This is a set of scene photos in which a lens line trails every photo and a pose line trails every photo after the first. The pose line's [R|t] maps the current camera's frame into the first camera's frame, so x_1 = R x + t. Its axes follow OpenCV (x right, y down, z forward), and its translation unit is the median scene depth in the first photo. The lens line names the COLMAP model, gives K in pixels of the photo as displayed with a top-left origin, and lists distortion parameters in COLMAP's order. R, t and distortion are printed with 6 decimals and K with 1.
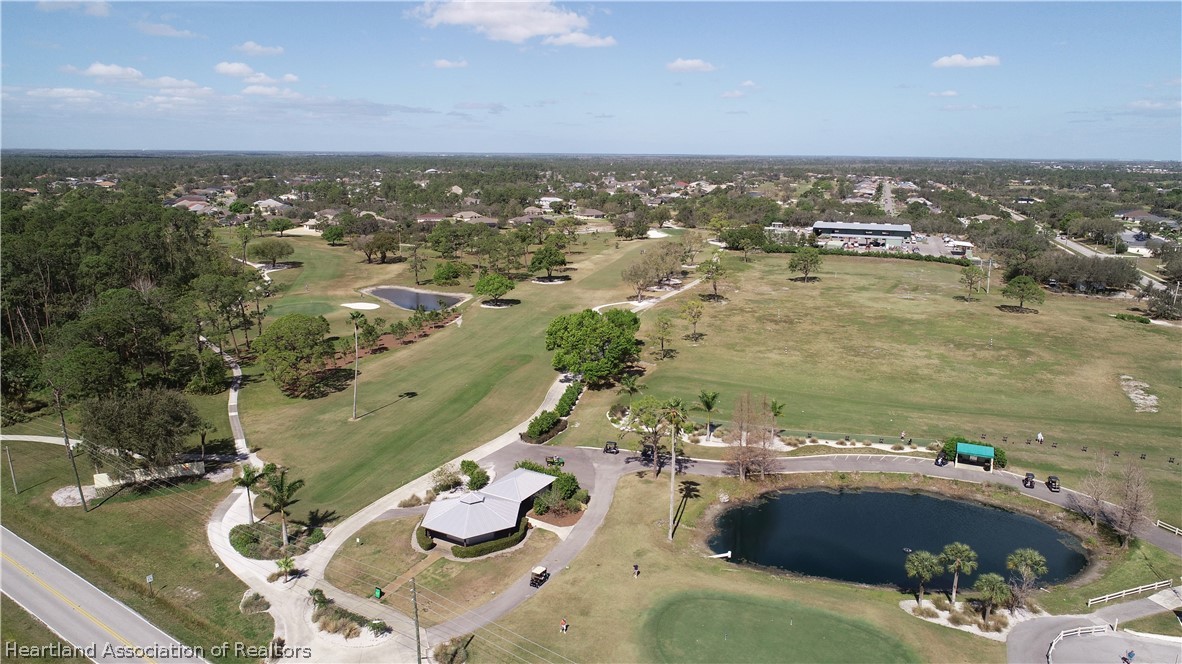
lens RADIAL K [[799.4, 0, 610.6], [0, 799.4, 331.7], [0, 0, 1]] dist [-0.004969, -0.001410]
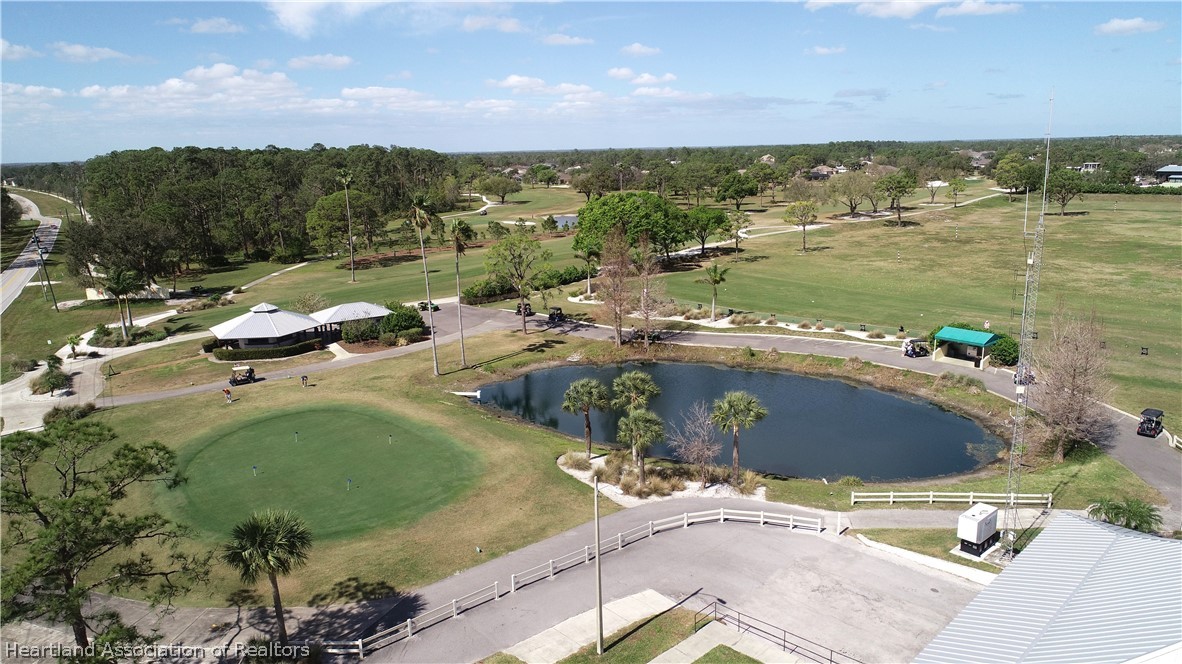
lens RADIAL K [[780.3, 0, 591.0], [0, 780.3, 332.0], [0, 0, 1]] dist [-0.003169, -0.000227]
pose [[0.888734, 0.062798, -0.454102, 0.122183], [-0.055006, 0.998024, 0.030365, 0.036276], [0.455112, -0.002008, 0.890432, 0.065747]]
